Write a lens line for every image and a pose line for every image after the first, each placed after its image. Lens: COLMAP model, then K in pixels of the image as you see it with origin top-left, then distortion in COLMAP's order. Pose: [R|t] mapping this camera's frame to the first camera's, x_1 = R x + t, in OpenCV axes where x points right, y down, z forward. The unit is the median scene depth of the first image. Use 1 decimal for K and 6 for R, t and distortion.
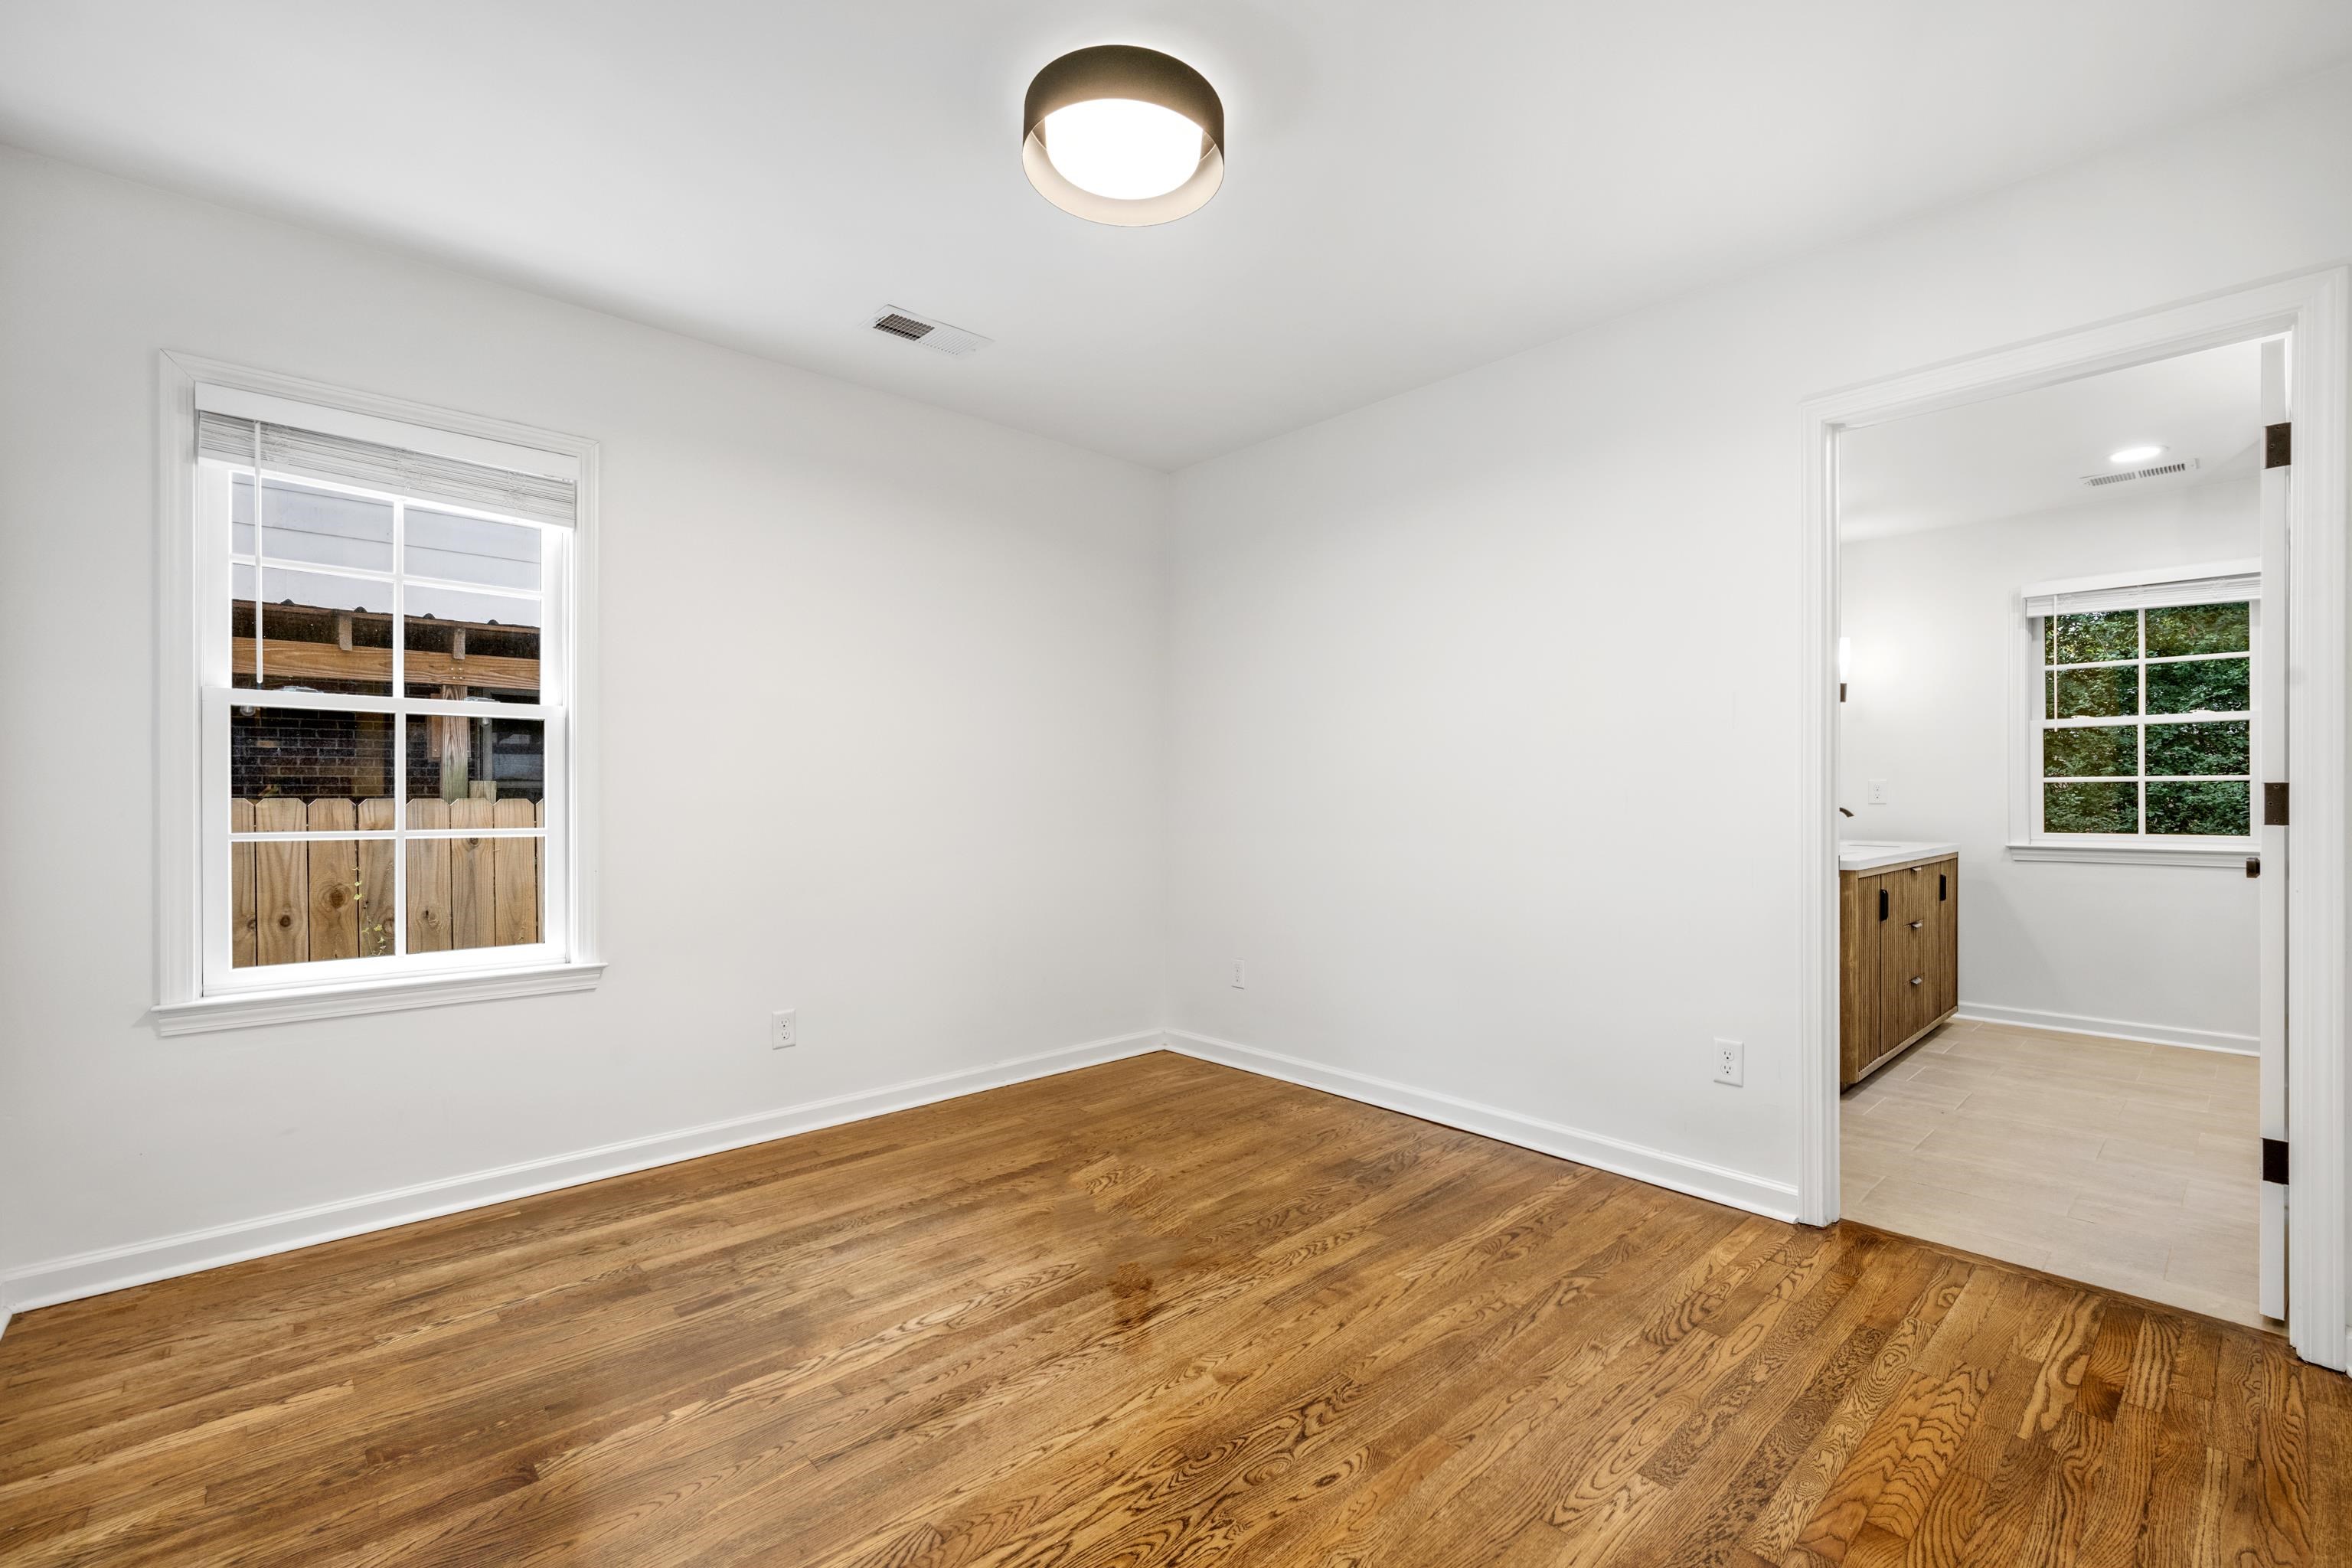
lens RADIAL K [[992.7, 0, 1189.5], [0, 992.7, 784.6], [0, 0, 1]] dist [0.001598, -0.000028]
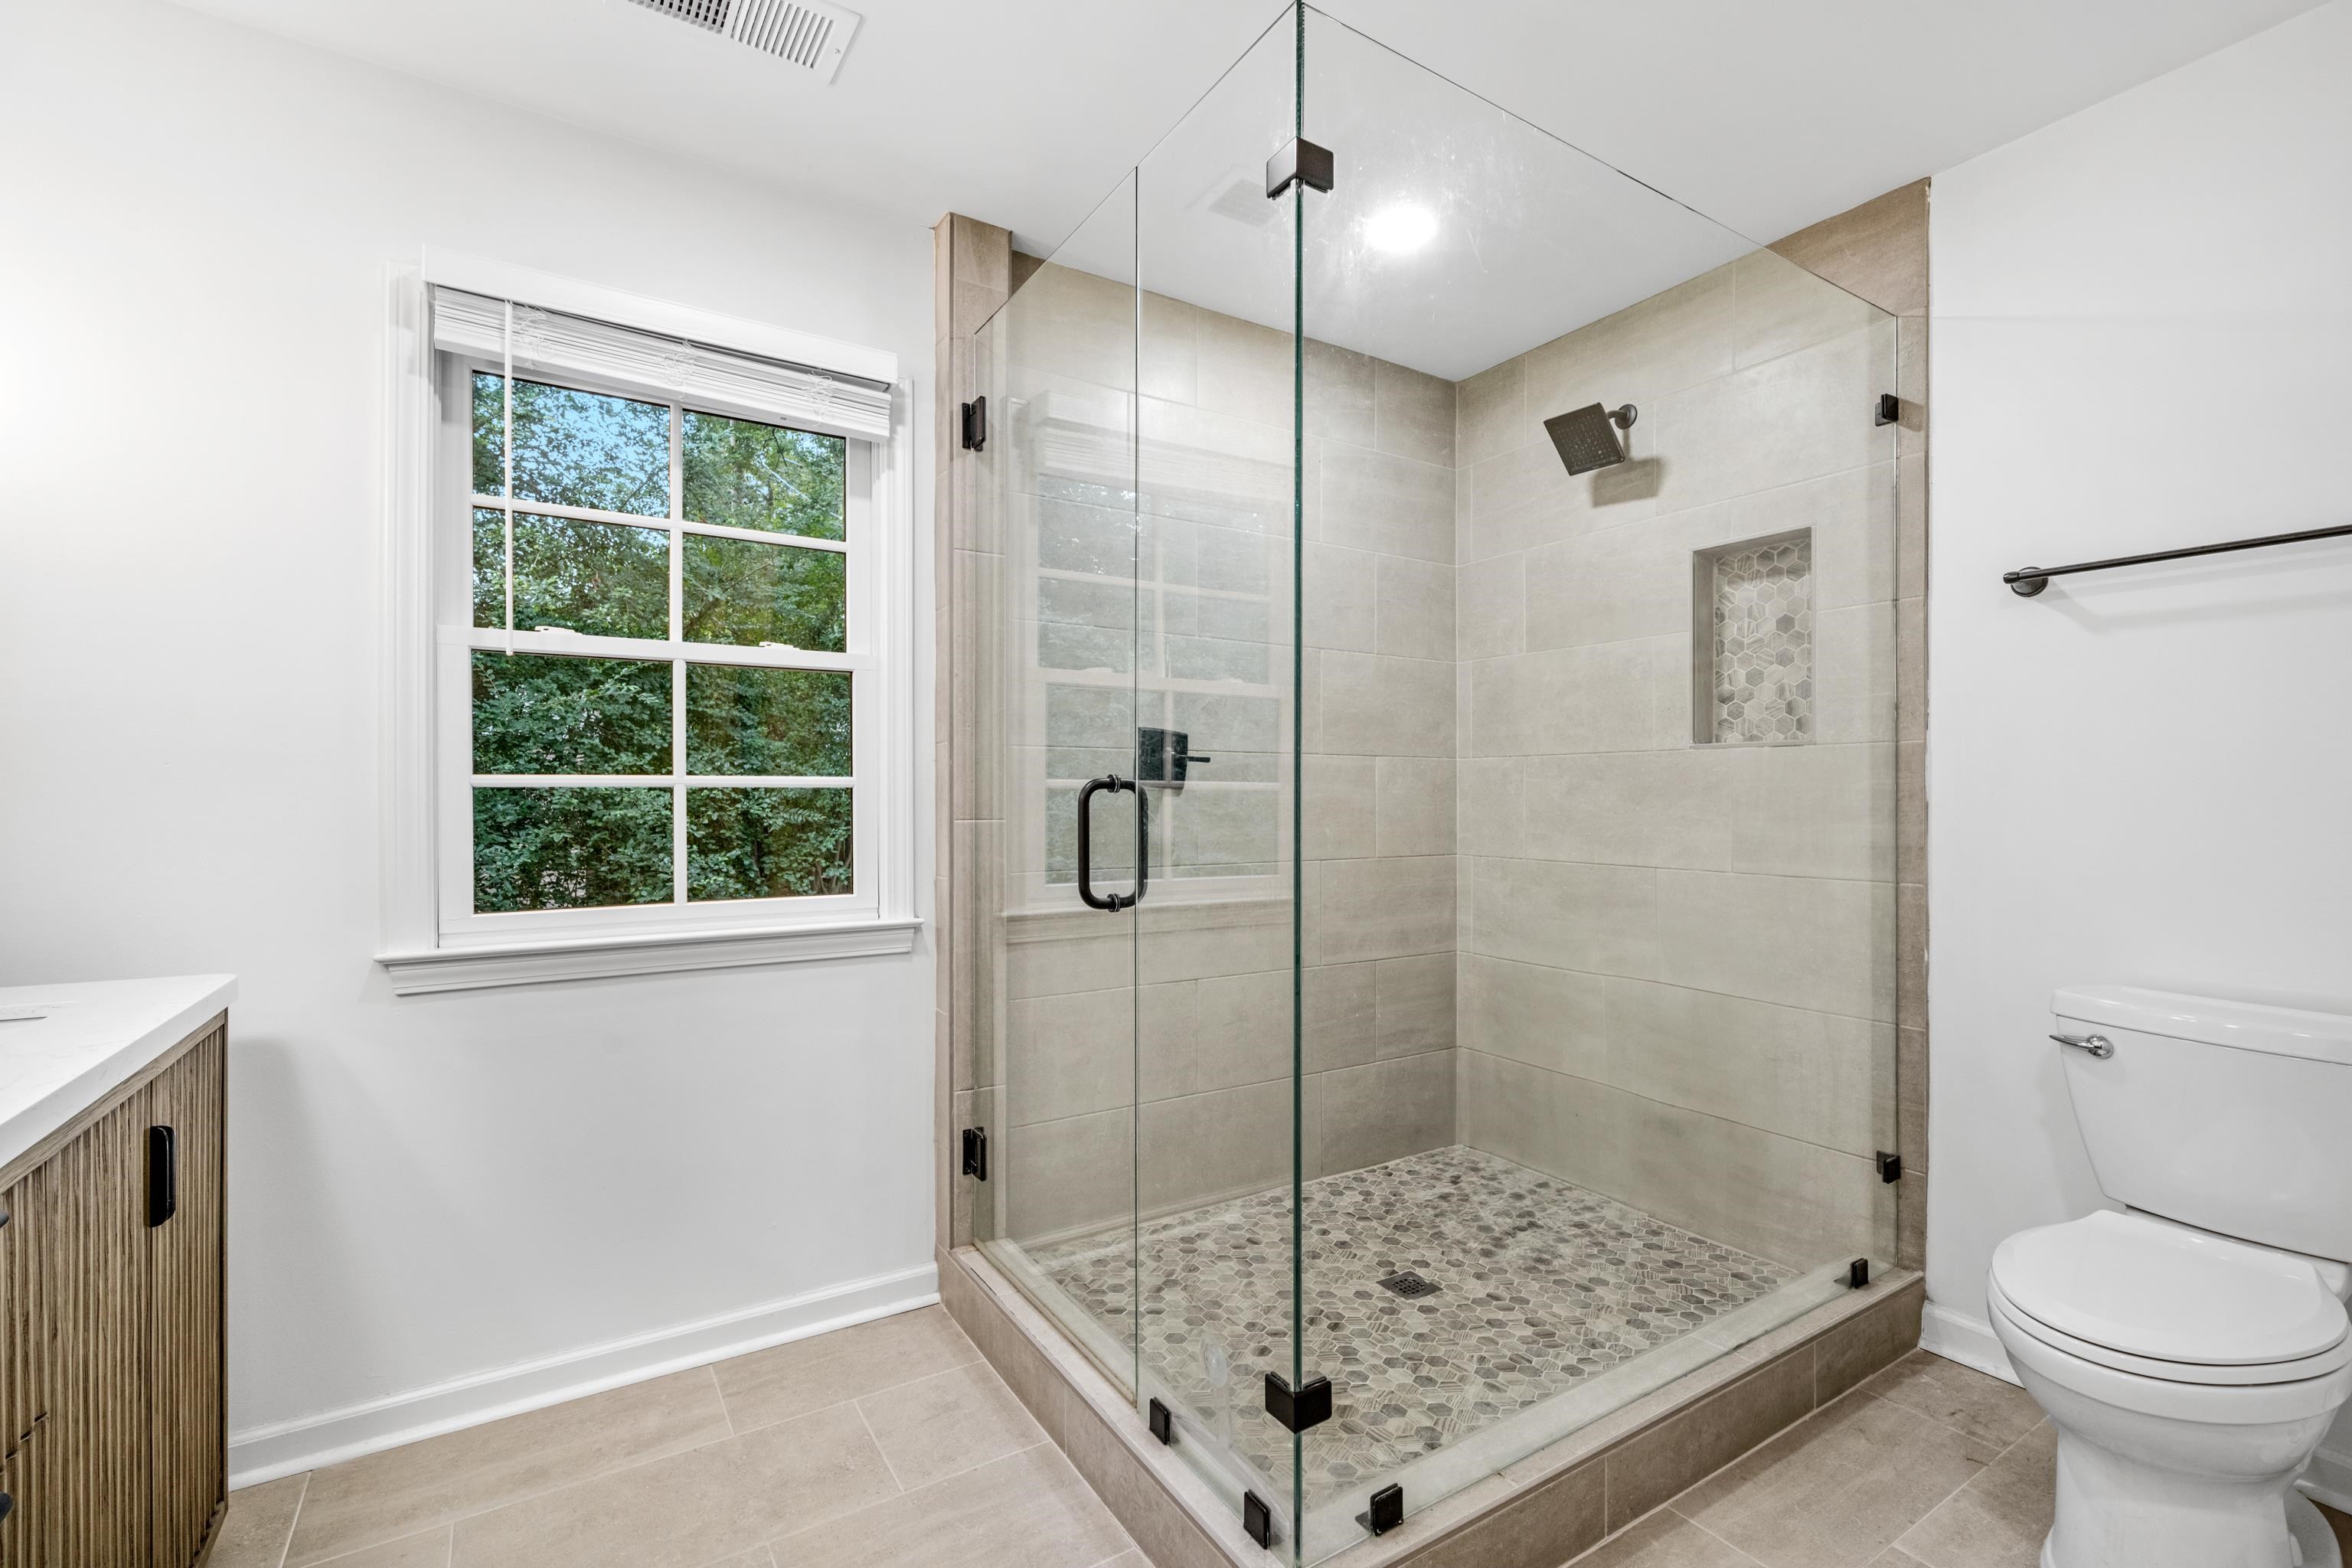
lens RADIAL K [[992.7, 0, 1185.7], [0, 992.7, 799.9], [0, 0, 1]] dist [0.001598, -0.000028]
pose [[0.156421, -0.000936, 0.987690, 0.519497], [-0.007884, 0.999967, 0.002196, 0.000040], [-0.987659, -0.008130, 0.156408, 0.664231]]
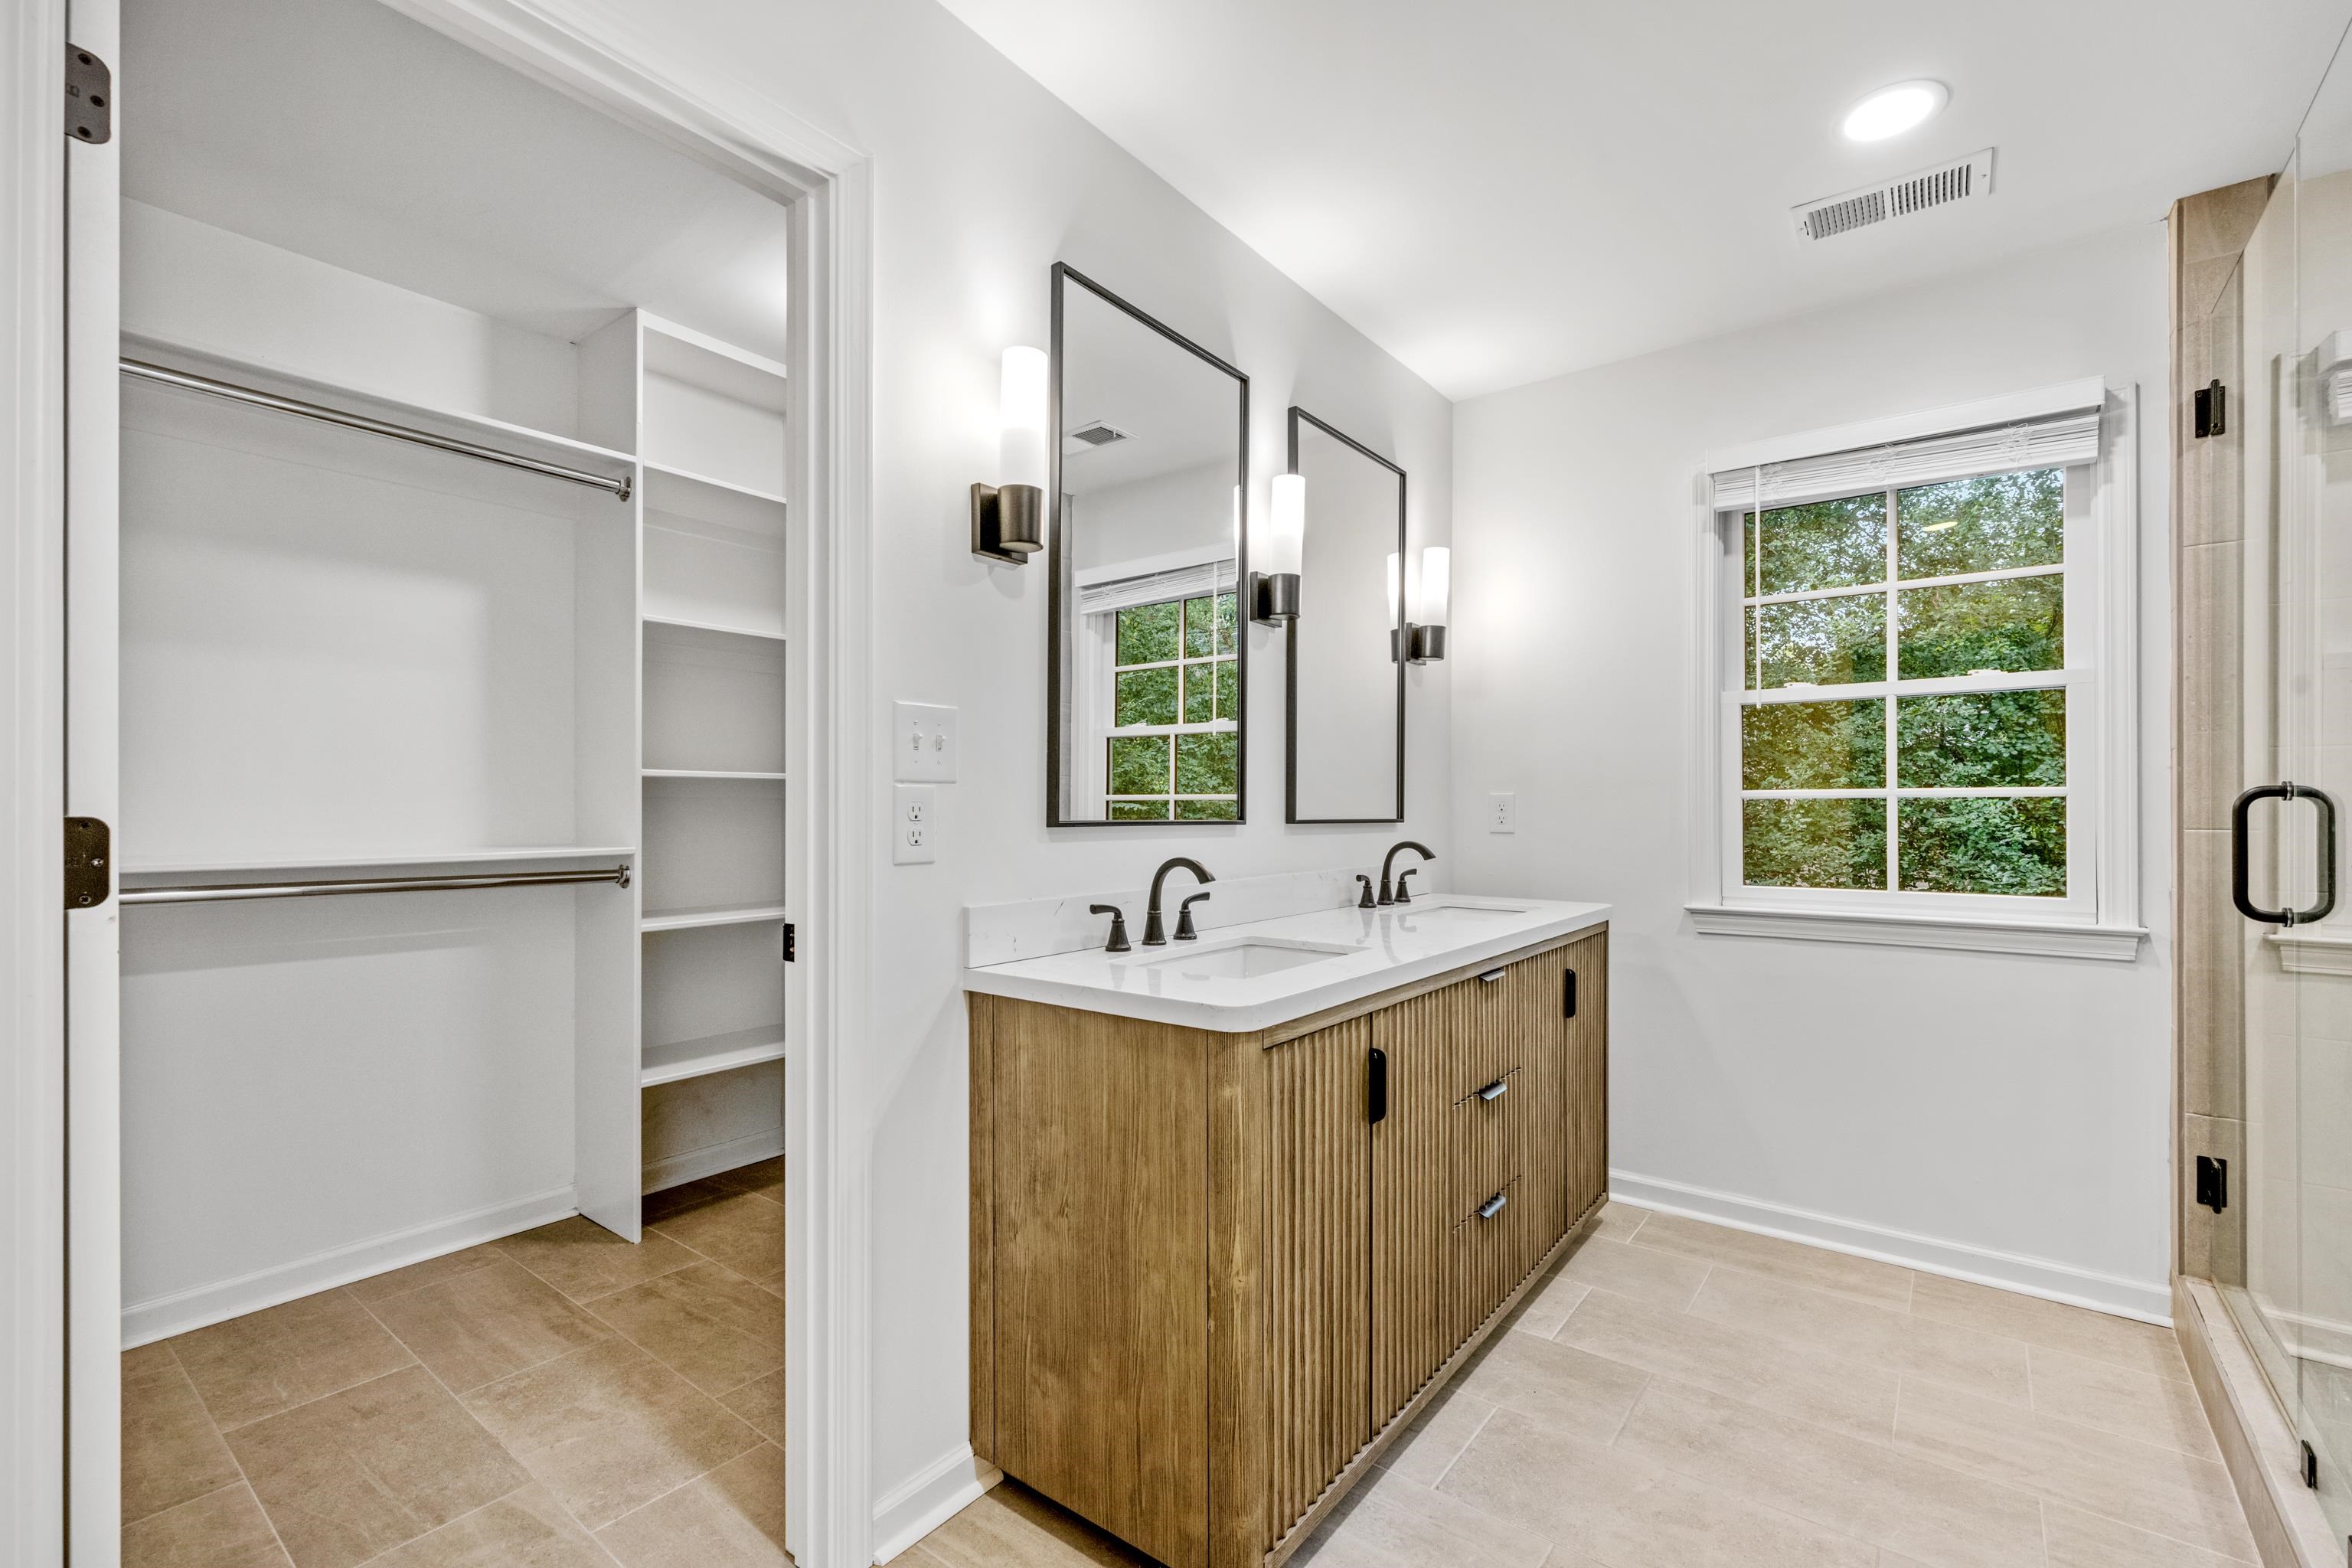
lens RADIAL K [[992.7, 0, 1188.5], [0, 992.7, 792.4], [0, 0, 1]] dist [0.001598, -0.000028]
pose [[0.986463, 0.003904, 0.163936, 0.450376], [-0.002948, 0.999977, -0.006071, -0.001009], [-0.163956, 0.005505, 0.986452, 0.486242]]
